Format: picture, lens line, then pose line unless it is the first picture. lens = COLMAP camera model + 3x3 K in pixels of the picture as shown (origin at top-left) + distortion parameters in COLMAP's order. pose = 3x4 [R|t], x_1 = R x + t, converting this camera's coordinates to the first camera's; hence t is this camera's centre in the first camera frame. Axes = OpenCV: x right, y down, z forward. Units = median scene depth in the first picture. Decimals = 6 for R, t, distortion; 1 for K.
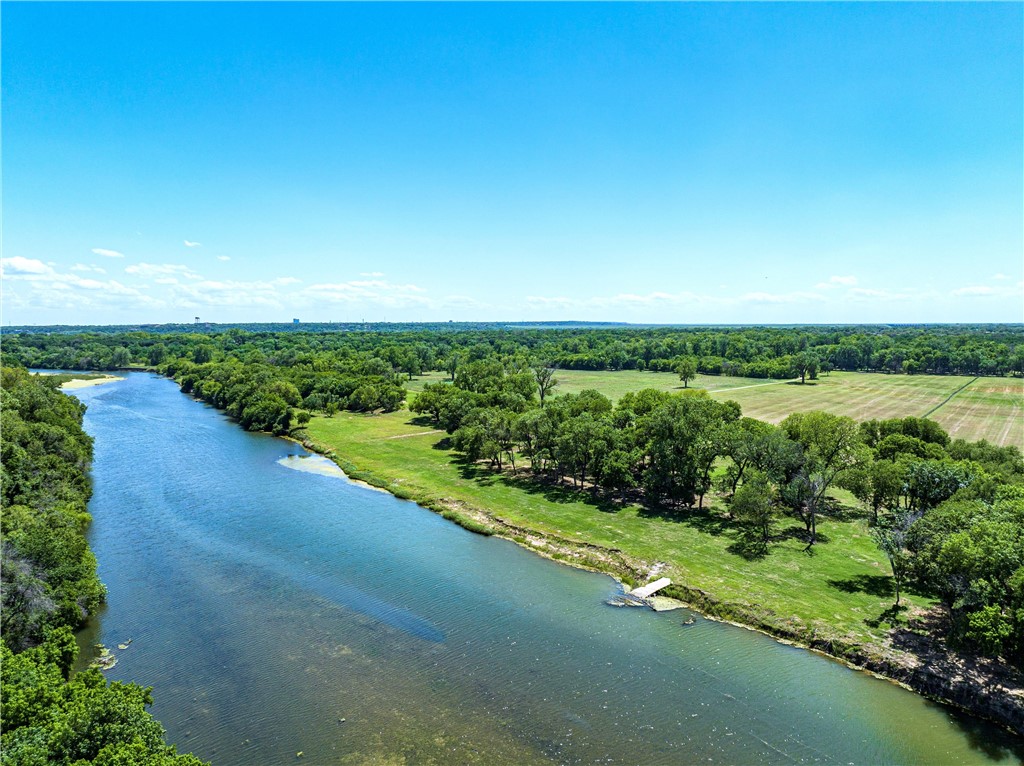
lens RADIAL K [[727.7, 0, 512.0], [0, 727.7, 383.0], [0, 0, 1]] dist [-0.069035, -0.001142]
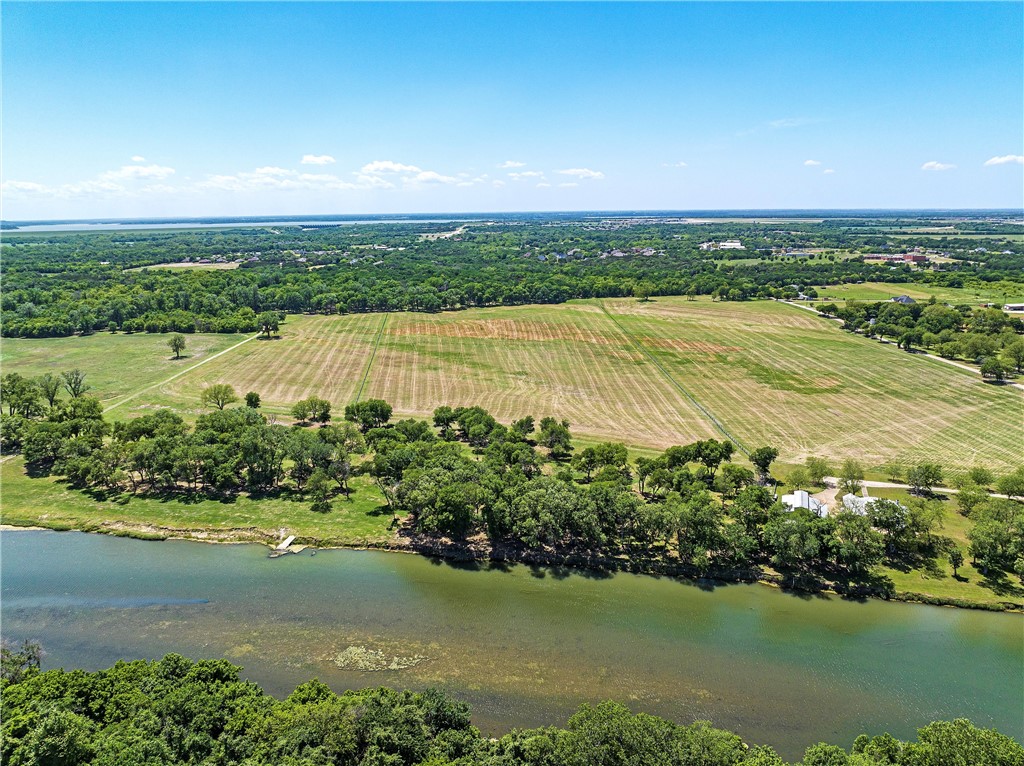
lens RADIAL K [[765.6, 0, 512.0], [0, 765.6, 383.0], [0, 0, 1]] dist [-0.003522, -0.003062]
pose [[0.715107, -0.175380, 0.676657, -0.548682], [0.056058, 0.979285, 0.194574, -0.400715], [-0.696764, -0.101209, 0.710125, -0.671159]]
